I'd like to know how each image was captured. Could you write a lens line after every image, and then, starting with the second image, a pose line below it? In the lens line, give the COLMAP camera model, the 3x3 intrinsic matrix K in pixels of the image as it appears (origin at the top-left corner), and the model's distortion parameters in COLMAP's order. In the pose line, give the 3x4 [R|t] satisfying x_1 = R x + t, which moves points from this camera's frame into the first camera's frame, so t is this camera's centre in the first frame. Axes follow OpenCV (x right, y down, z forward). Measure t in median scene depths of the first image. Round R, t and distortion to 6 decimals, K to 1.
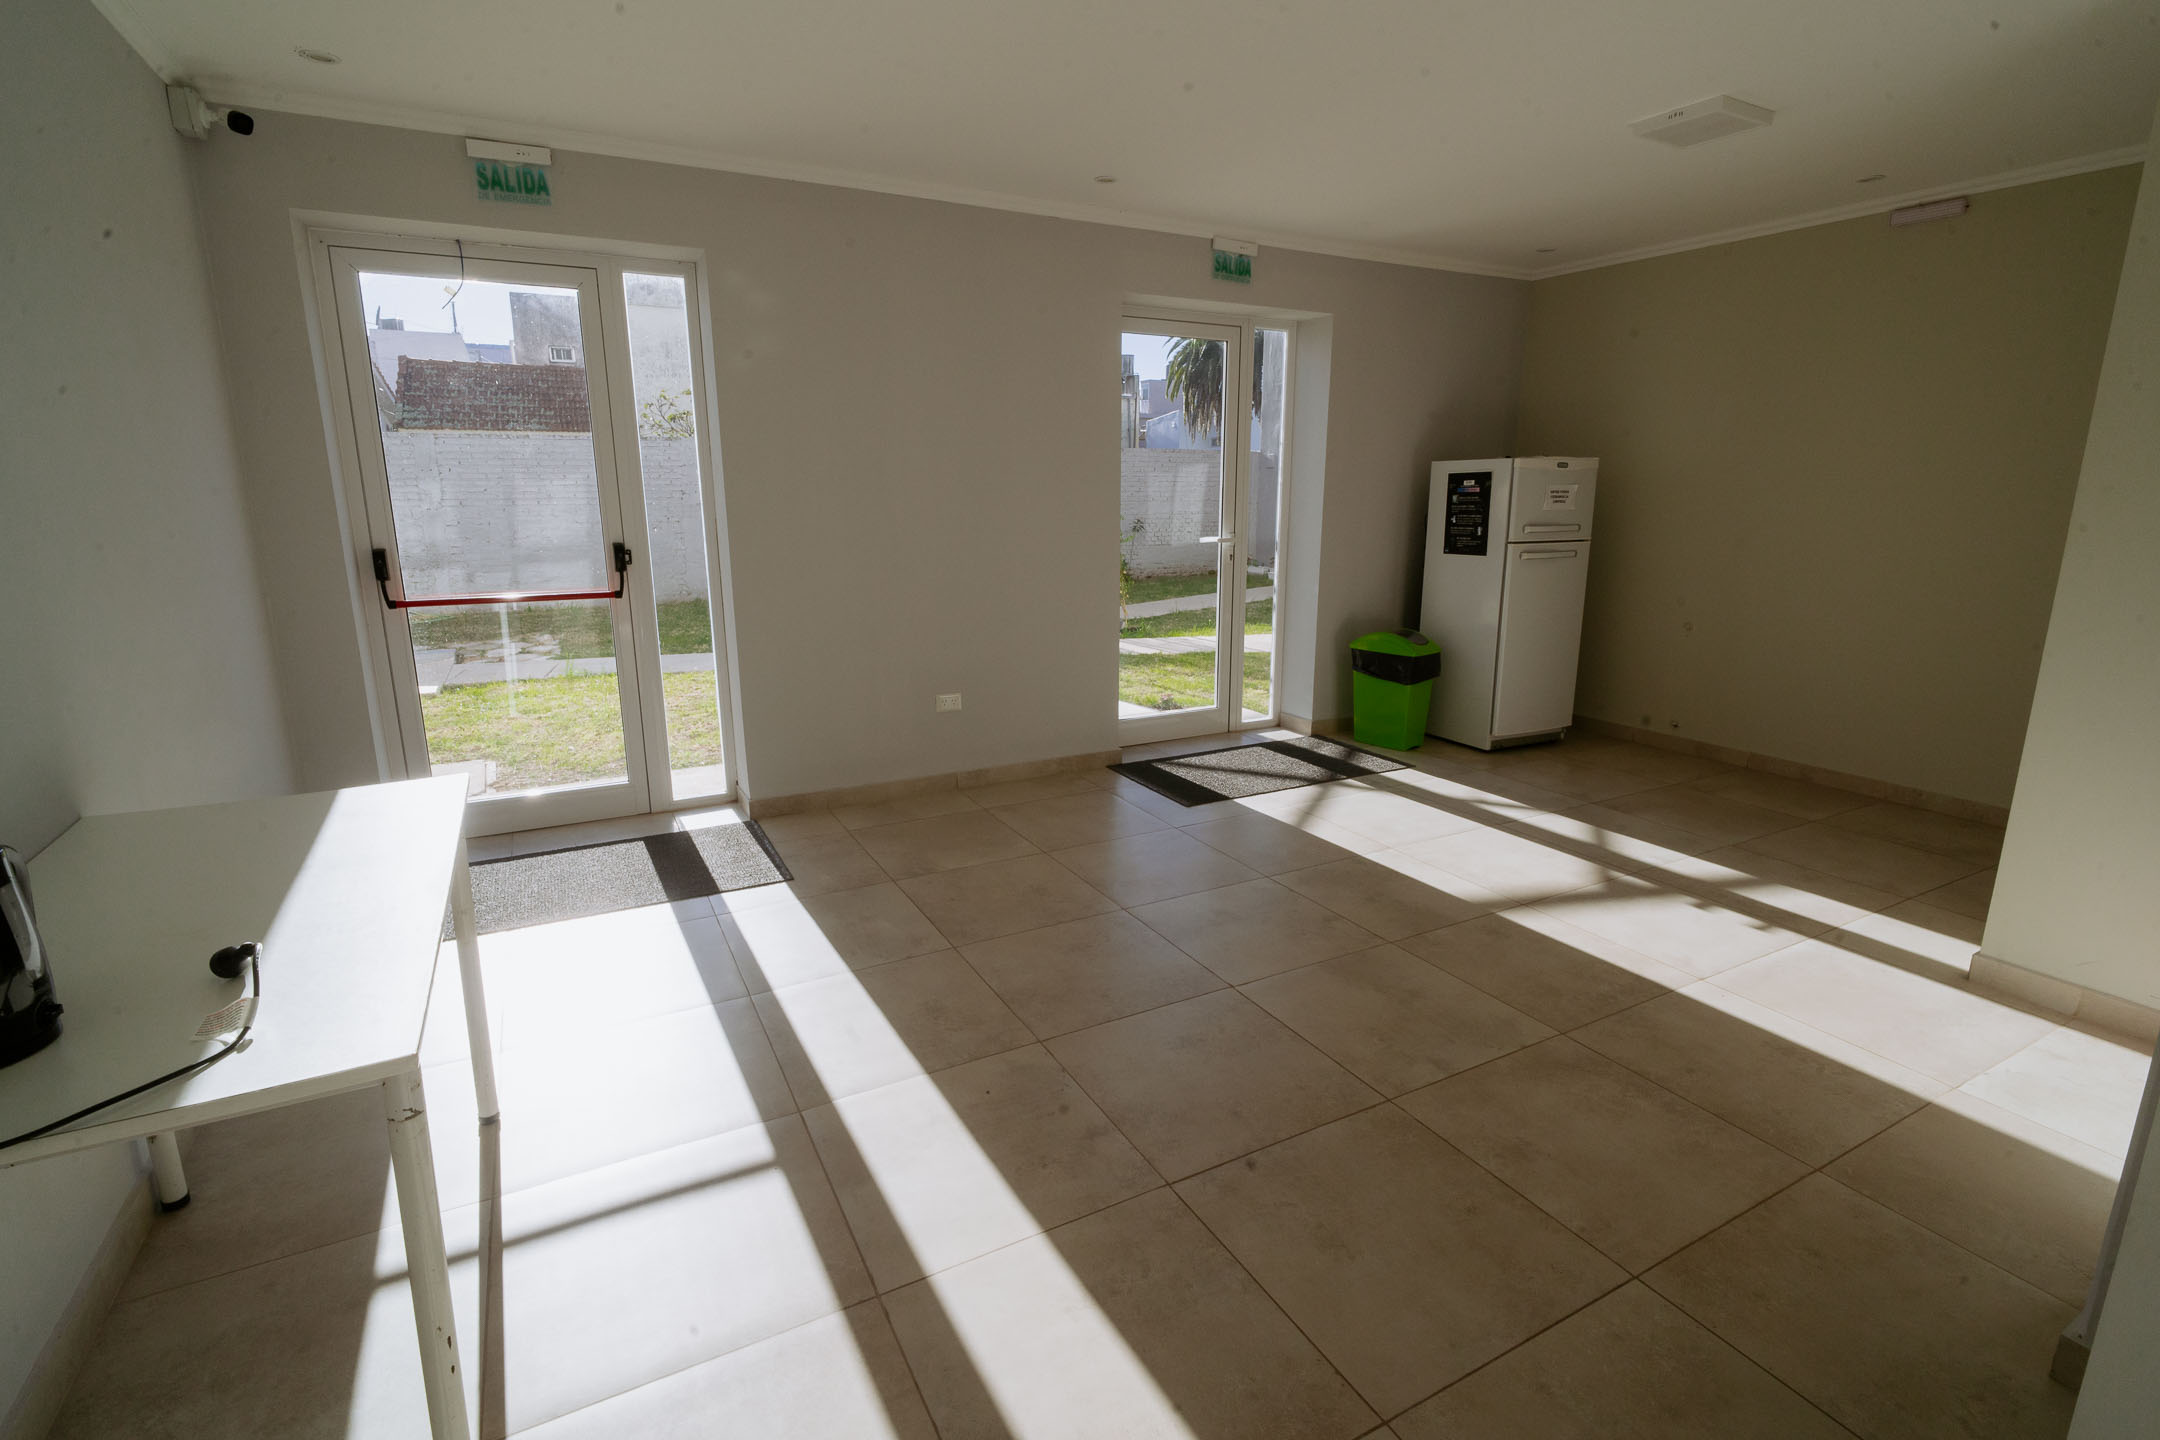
lens RADIAL K [[1052.0, 0, 1085.5], [0, 1052.0, 716.5], [0, 0, 1]] dist [-0.001357, -0.003139]
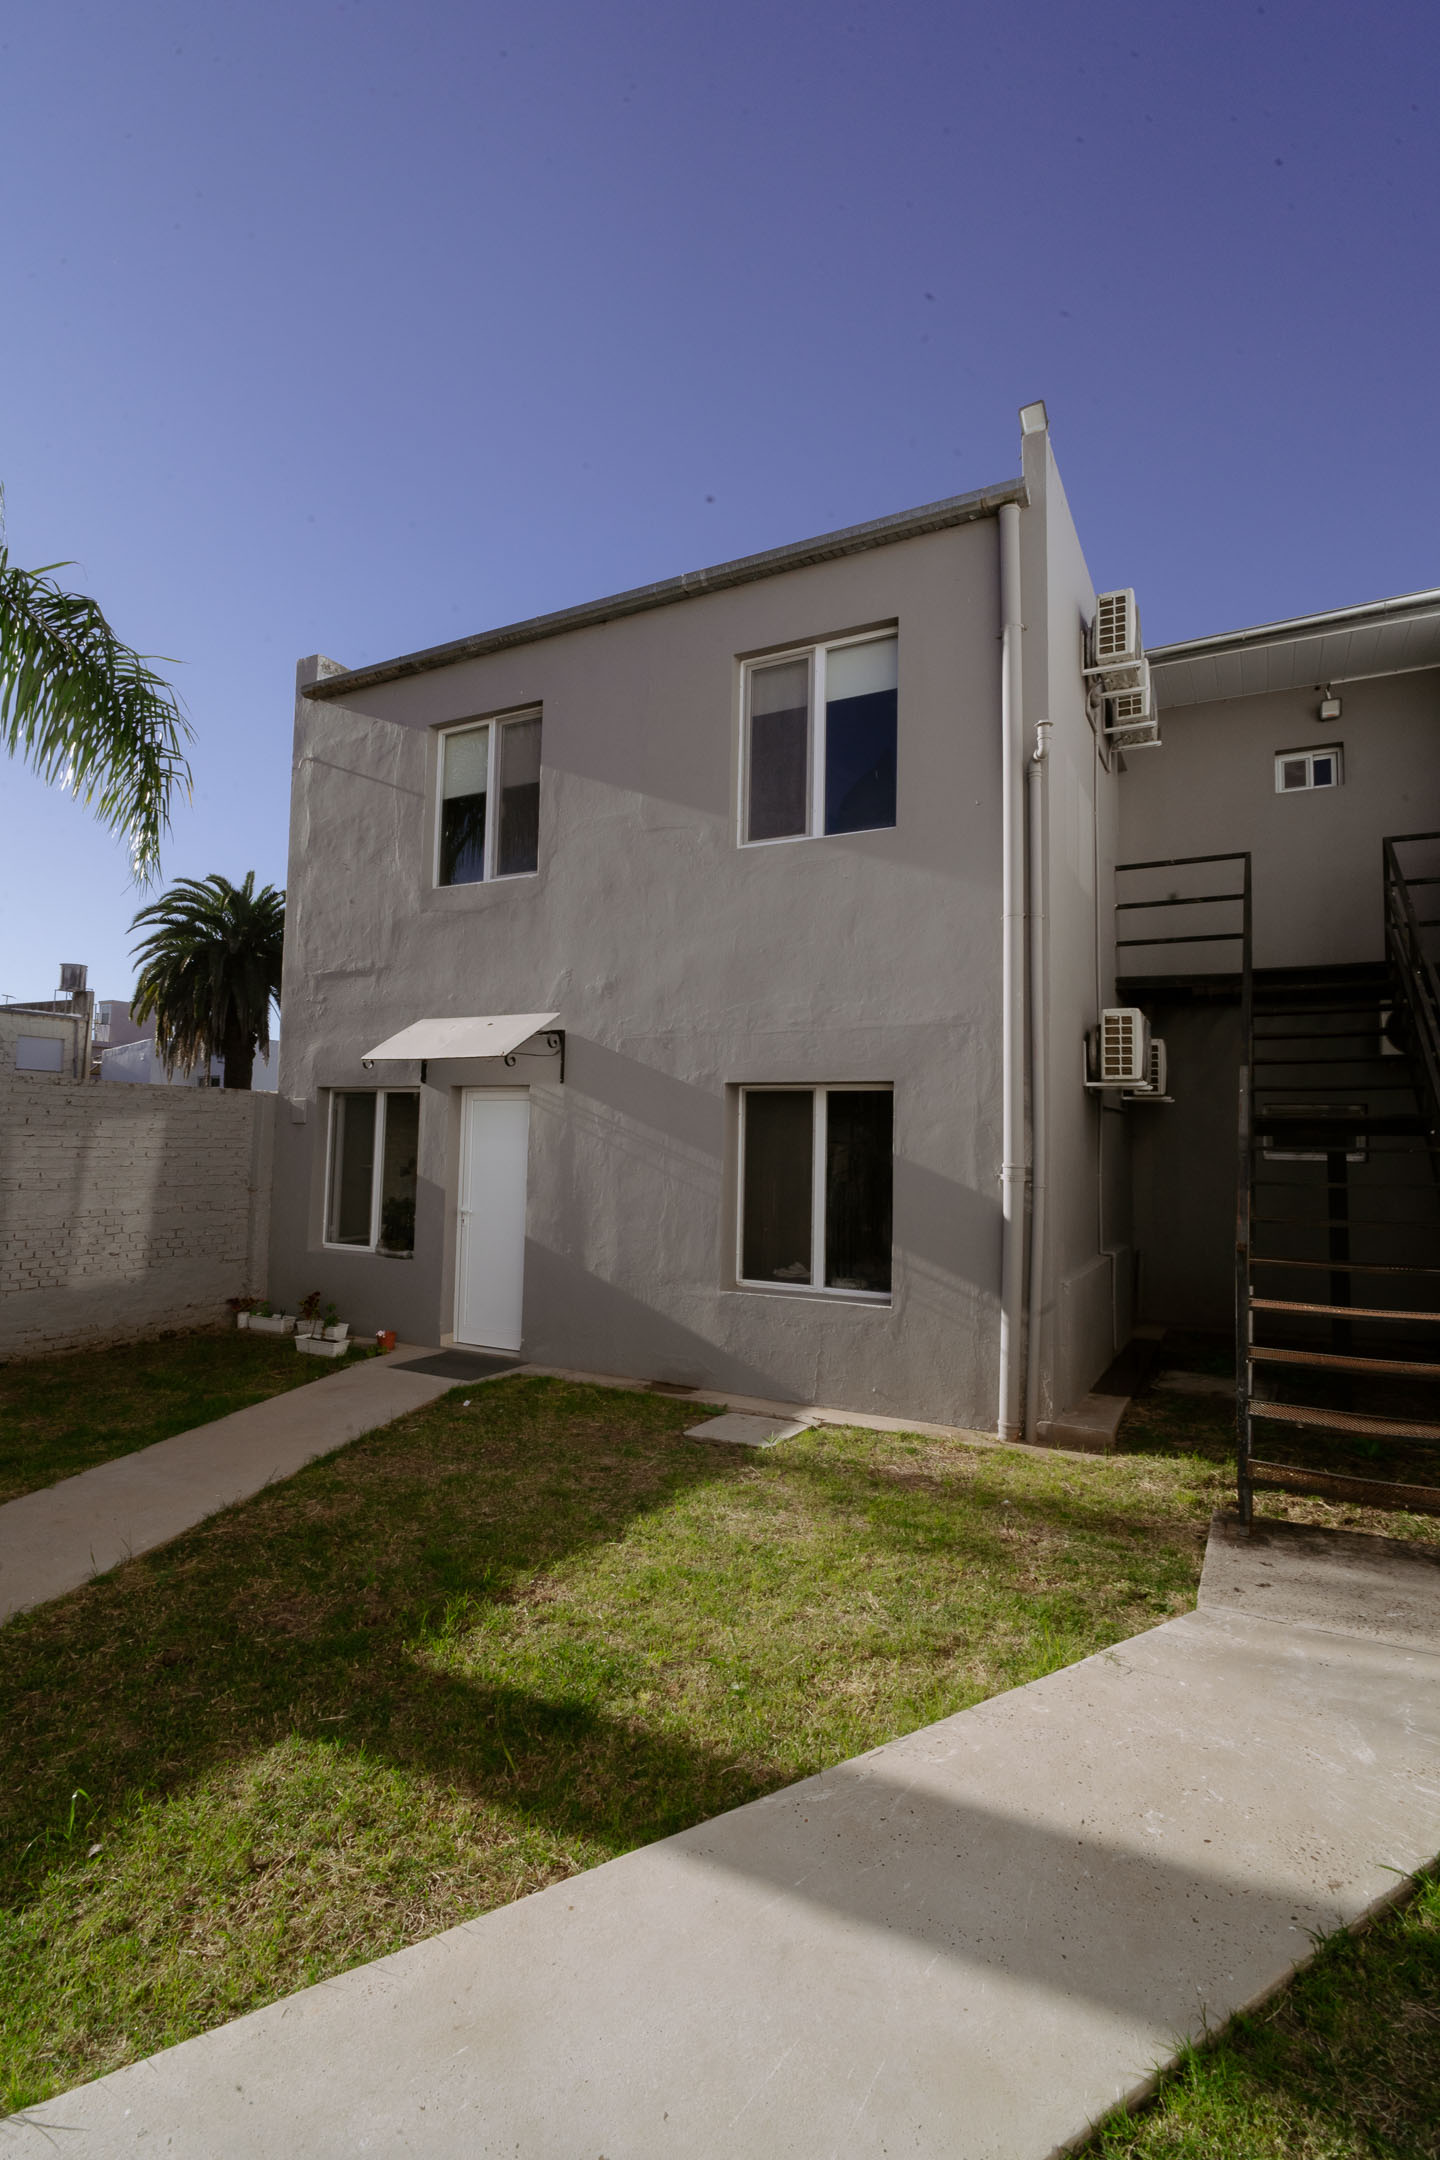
lens RADIAL K [[1052.0, 0, 718.5], [0, 1052.0, 1071.0], [0, 0, 1]] dist [-0.001357, -0.003139]
pose [[0.840386, 0.053399, 0.539351, 0.025924], [0.095908, 0.964779, -0.244957, -0.043820], [-0.533435, 0.257587, 0.805665, 0.177225]]
